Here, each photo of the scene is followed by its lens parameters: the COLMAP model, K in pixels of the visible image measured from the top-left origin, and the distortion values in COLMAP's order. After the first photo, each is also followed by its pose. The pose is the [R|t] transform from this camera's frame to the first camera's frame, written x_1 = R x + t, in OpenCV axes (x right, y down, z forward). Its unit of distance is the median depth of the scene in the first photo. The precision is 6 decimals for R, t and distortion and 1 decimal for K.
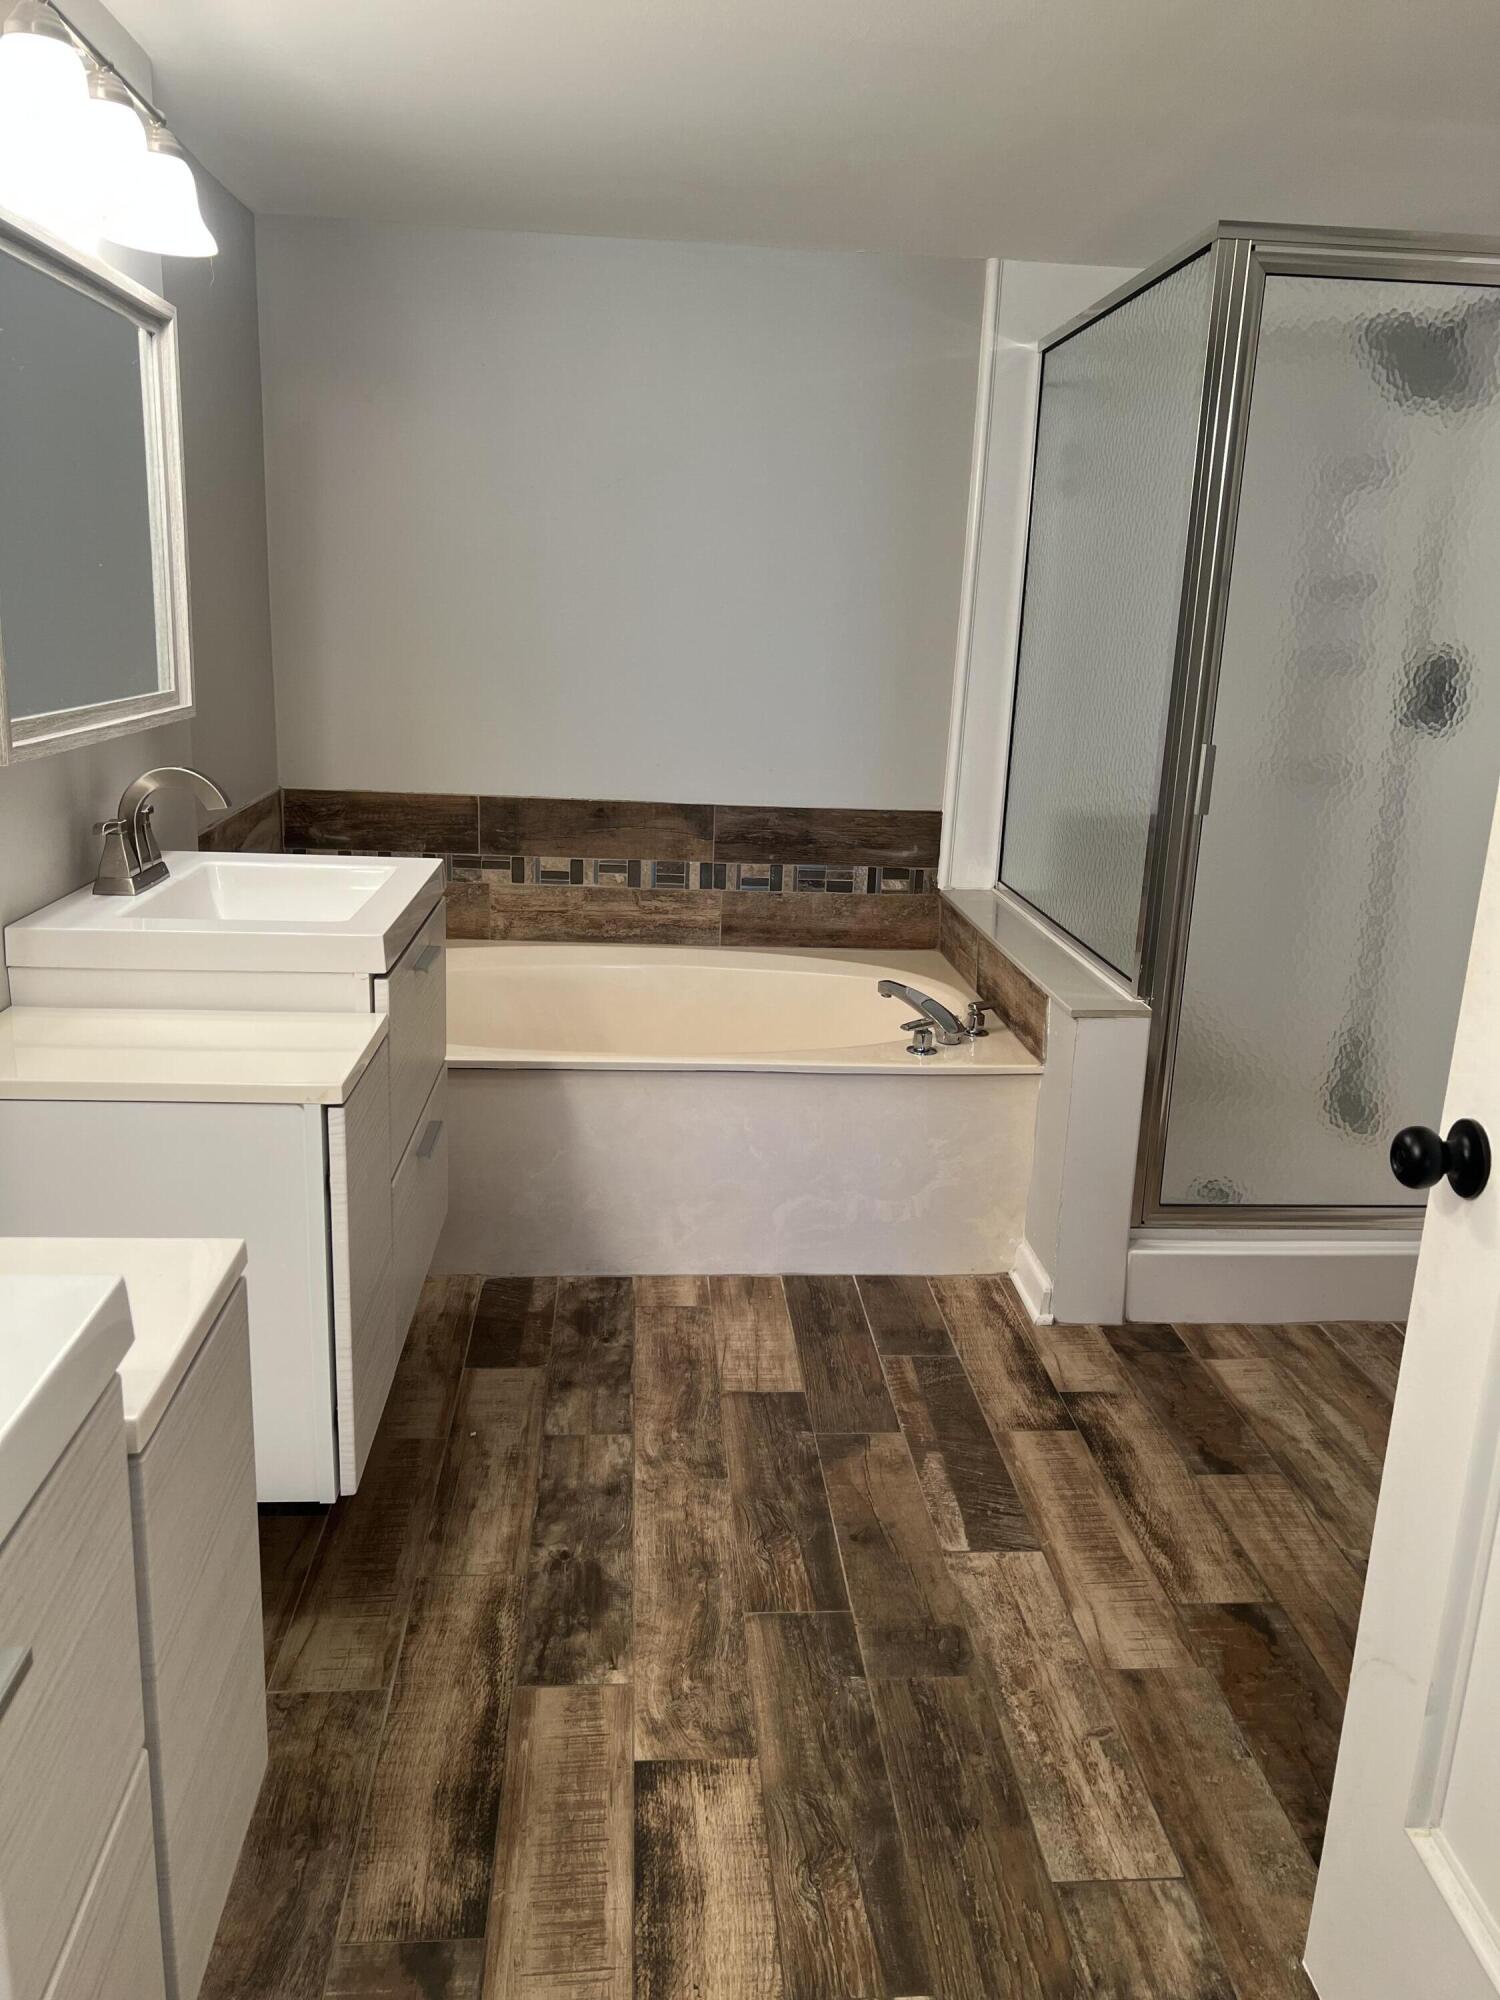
lens RADIAL K [[1530.9, 0, 750.0], [0, 1530.9, 1000.0], [0, 0, 1]] dist [0.062957, -0.076007]
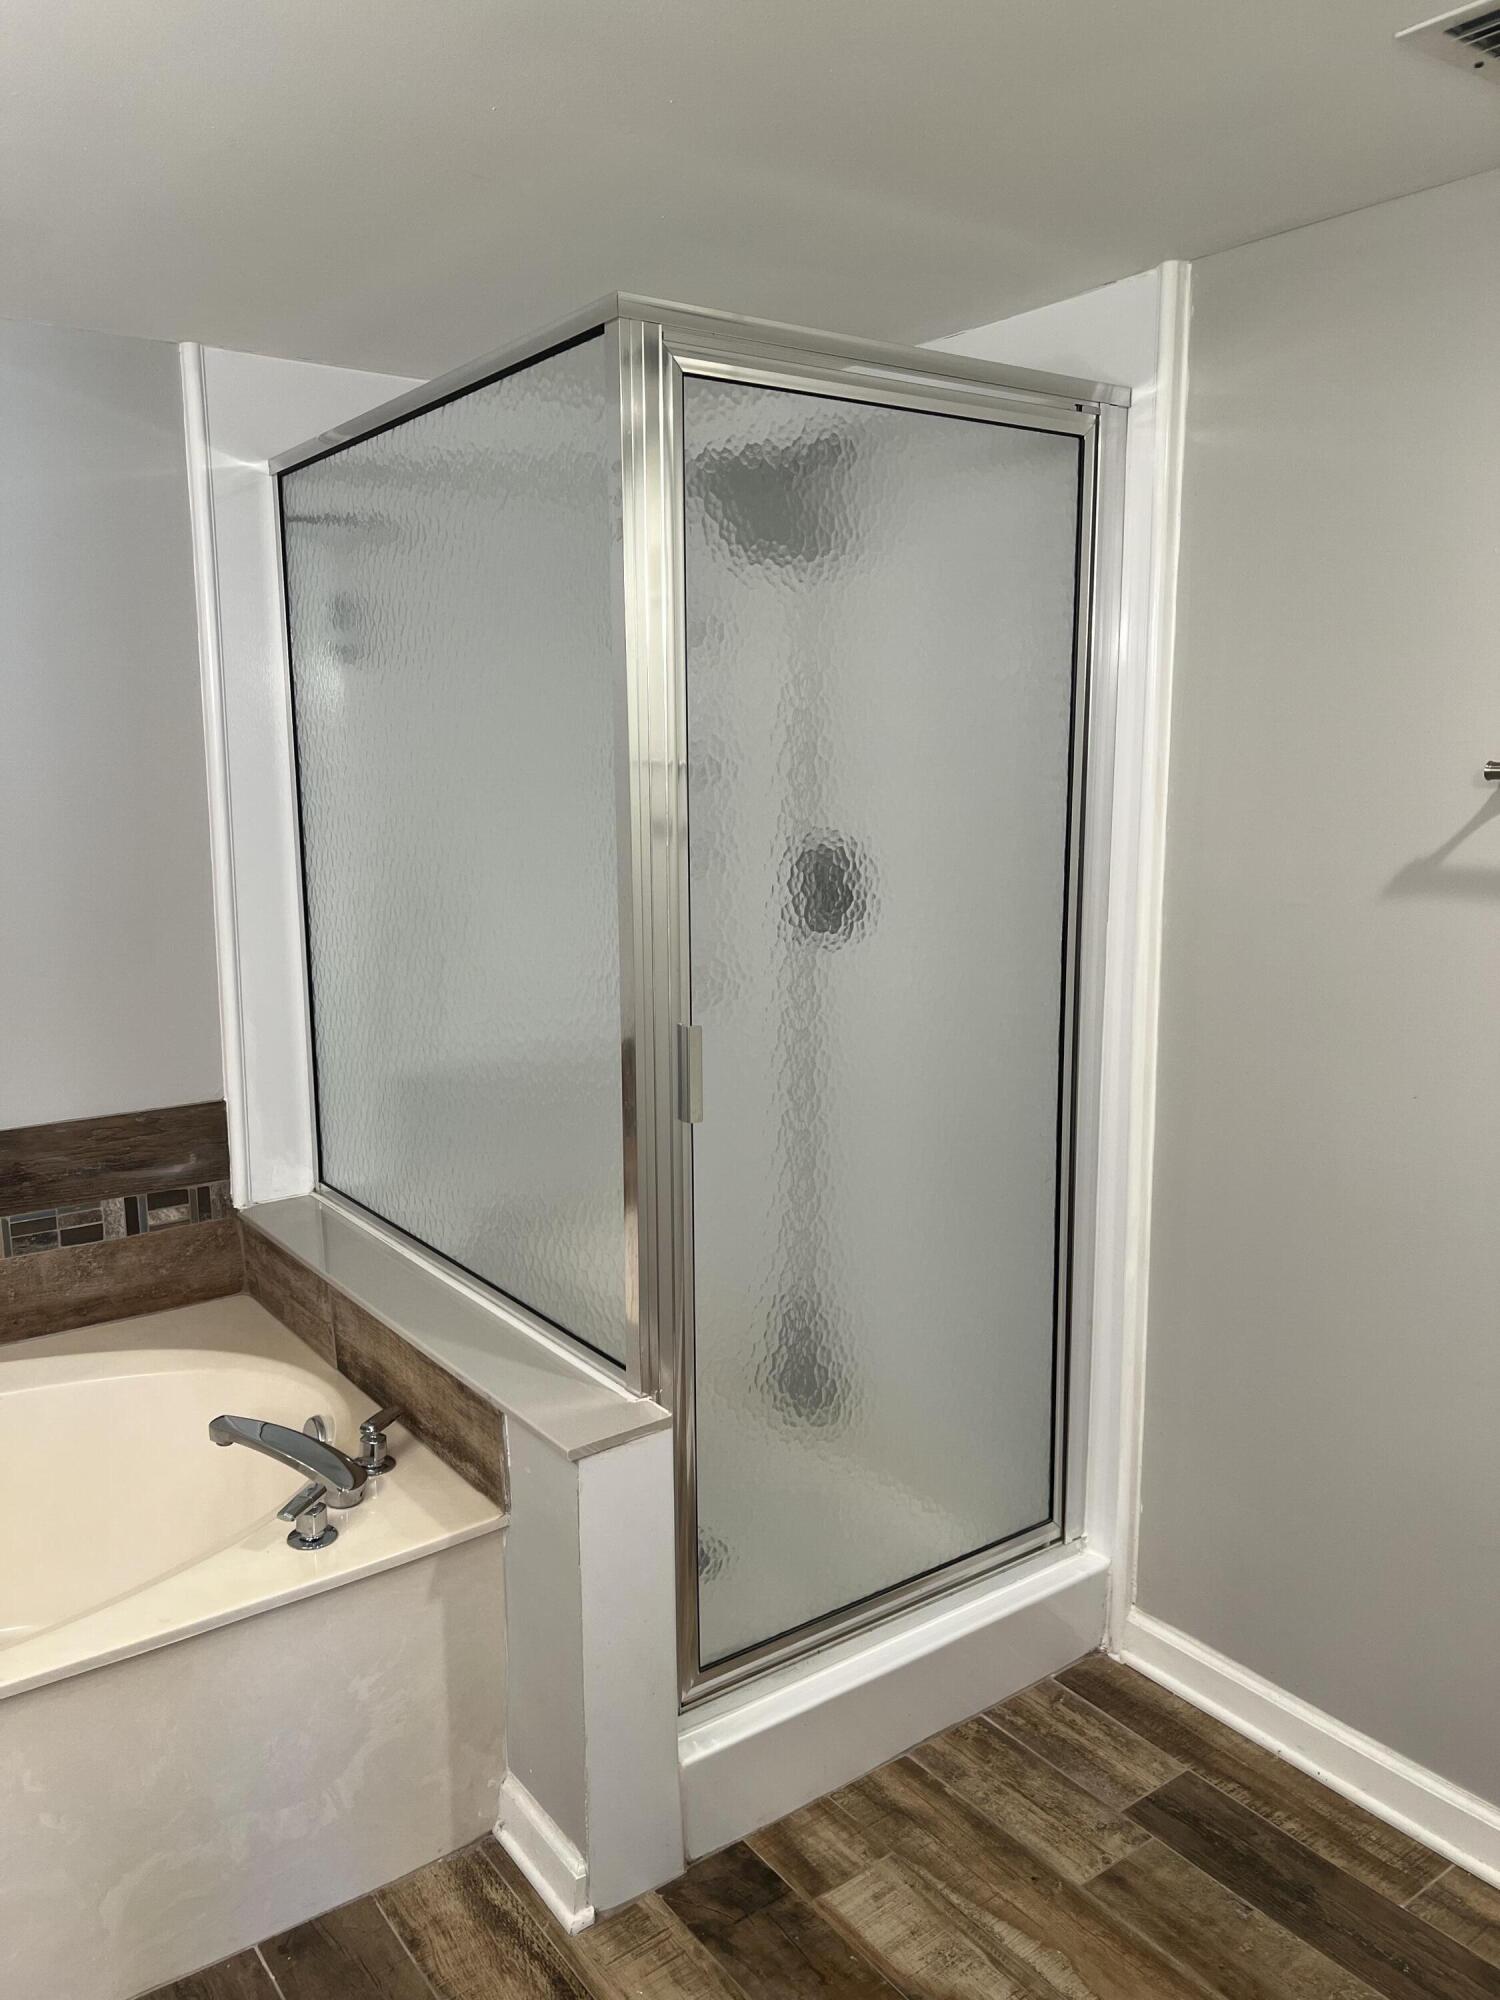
lens RADIAL K [[1530.9, 0, 750.0], [0, 1530.9, 1000.0], [0, 0, 1]] dist [0.062957, -0.076007]
pose [[0.853115, -0.128657, 0.505611, -0.026163], [0.170168, 0.984737, -0.036549, -0.128587], [-0.493191, 0.117219, 0.861987, 0.338136]]
